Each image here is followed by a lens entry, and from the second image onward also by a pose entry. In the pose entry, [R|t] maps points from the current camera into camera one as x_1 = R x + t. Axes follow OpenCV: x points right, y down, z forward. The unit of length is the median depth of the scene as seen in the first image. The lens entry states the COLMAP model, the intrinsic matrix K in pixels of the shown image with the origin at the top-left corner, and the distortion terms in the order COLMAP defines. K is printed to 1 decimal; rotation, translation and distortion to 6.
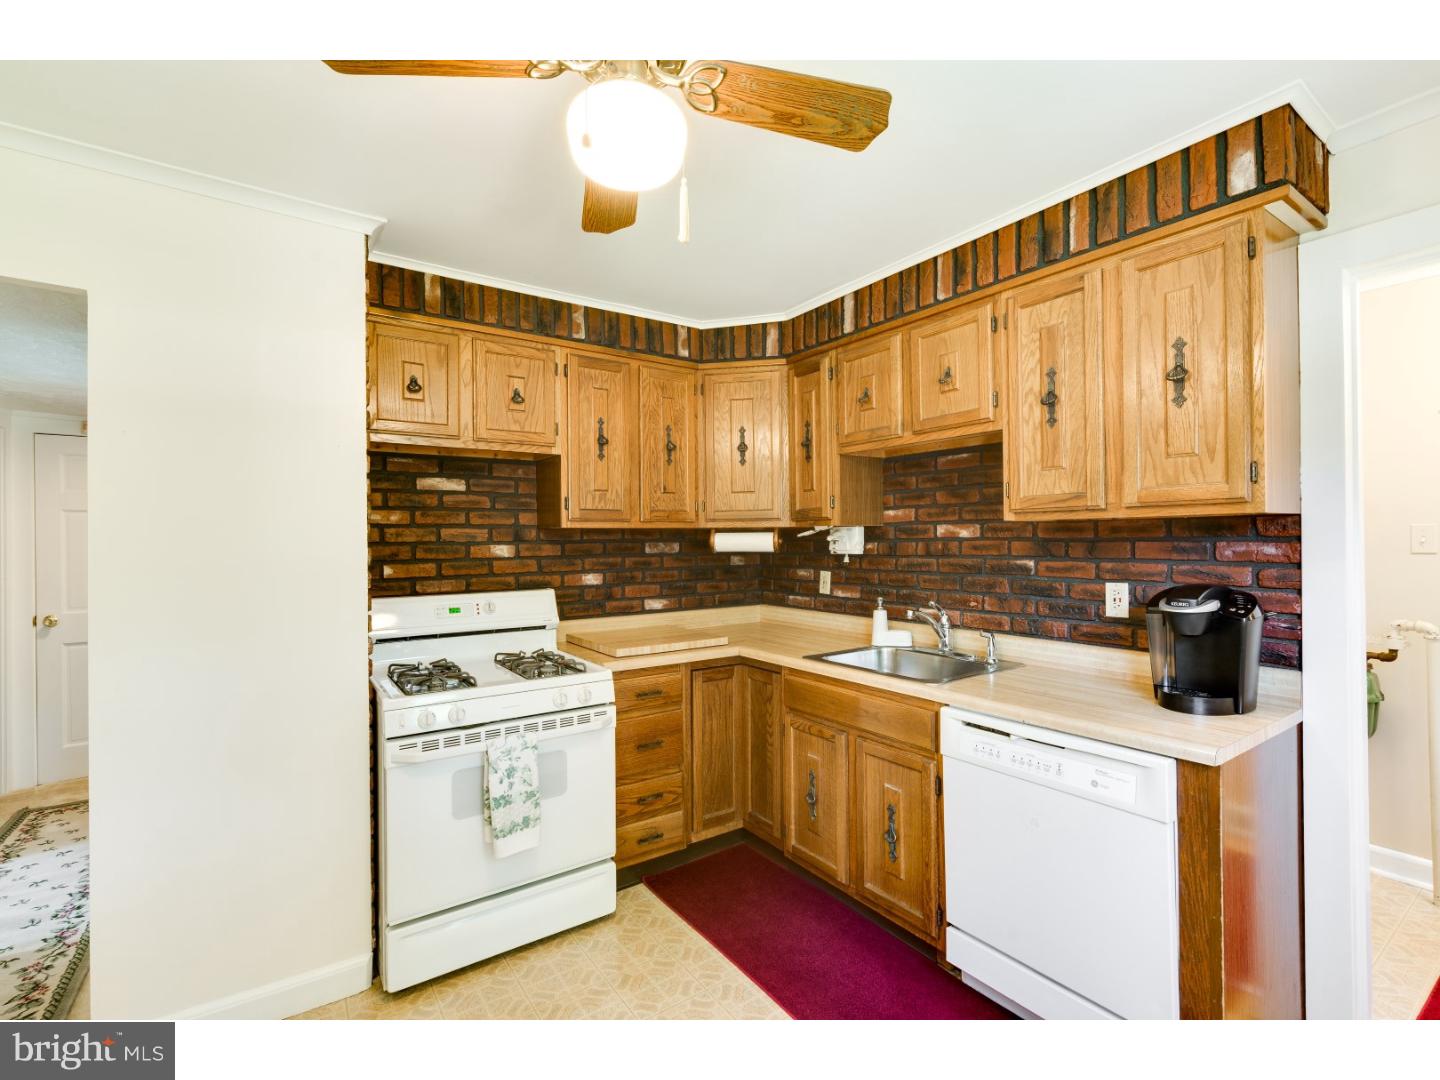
lens RADIAL K [[650.5, 0, 709.9], [0, 650.5, 540.9], [0, 0, 1]] dist [0.000579, 0.000308]
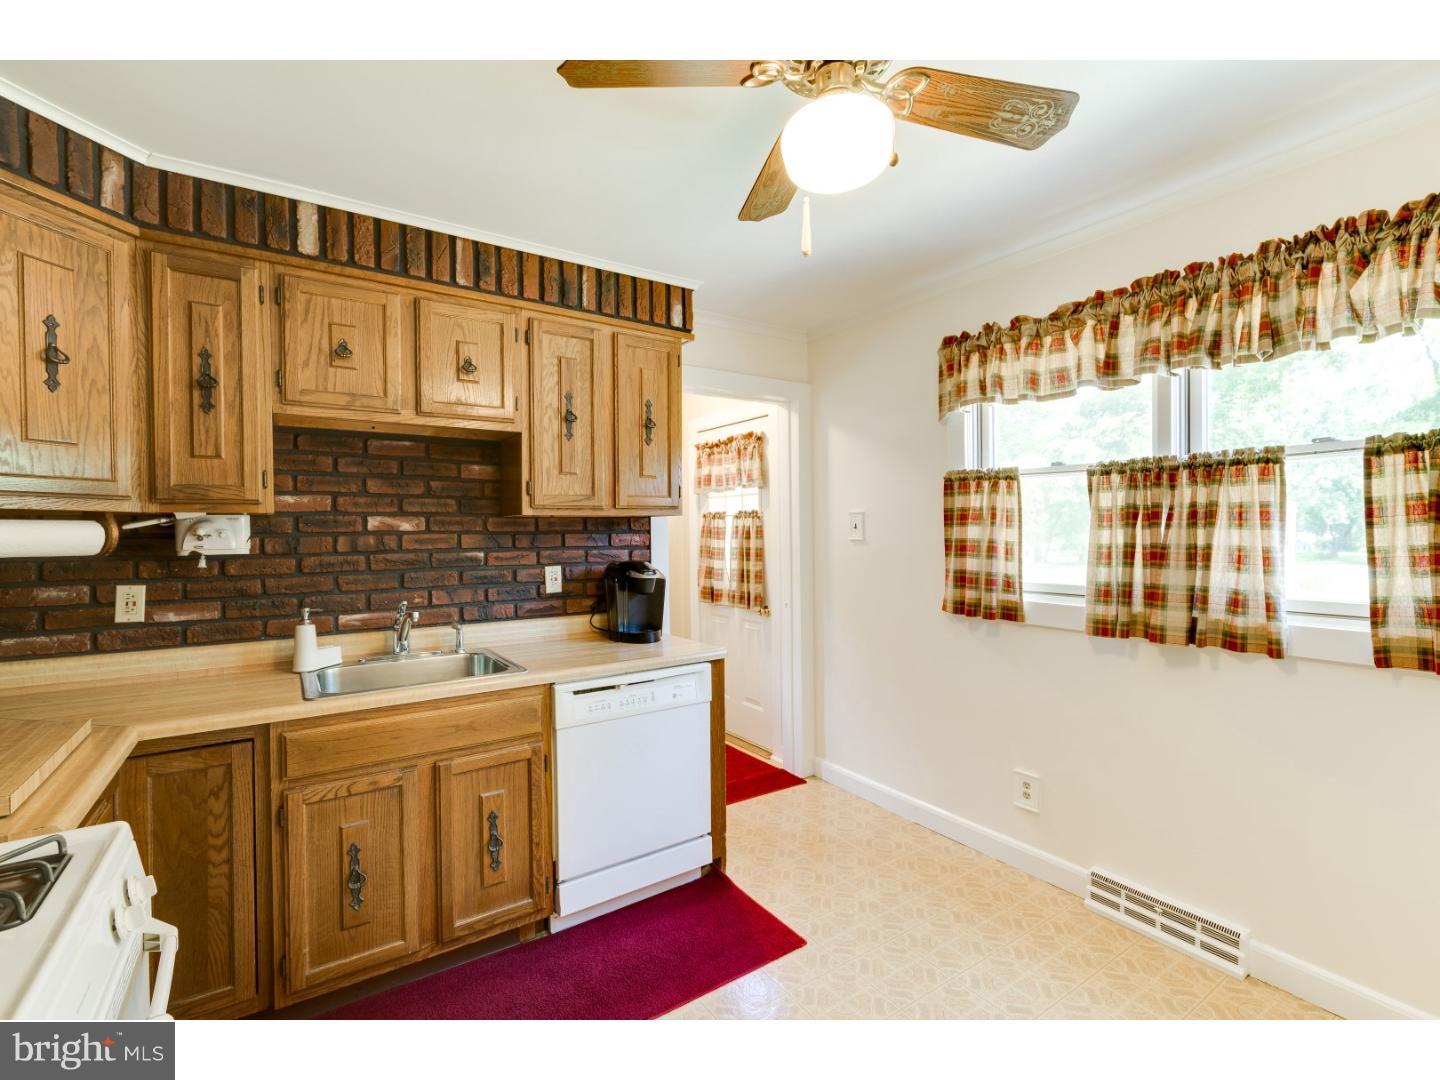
lens RADIAL K [[655.1, 0, 720.2], [0, 655.1, 538.4], [0, 0, 1]] dist [-0.000629, -0.000067]
pose [[0.009247, 0.000867, 0.999957, -0.520053], [0.014178, 0.999899, -0.000998, 0.012083], [-0.999857, 0.014186, 0.009233, 0.513036]]
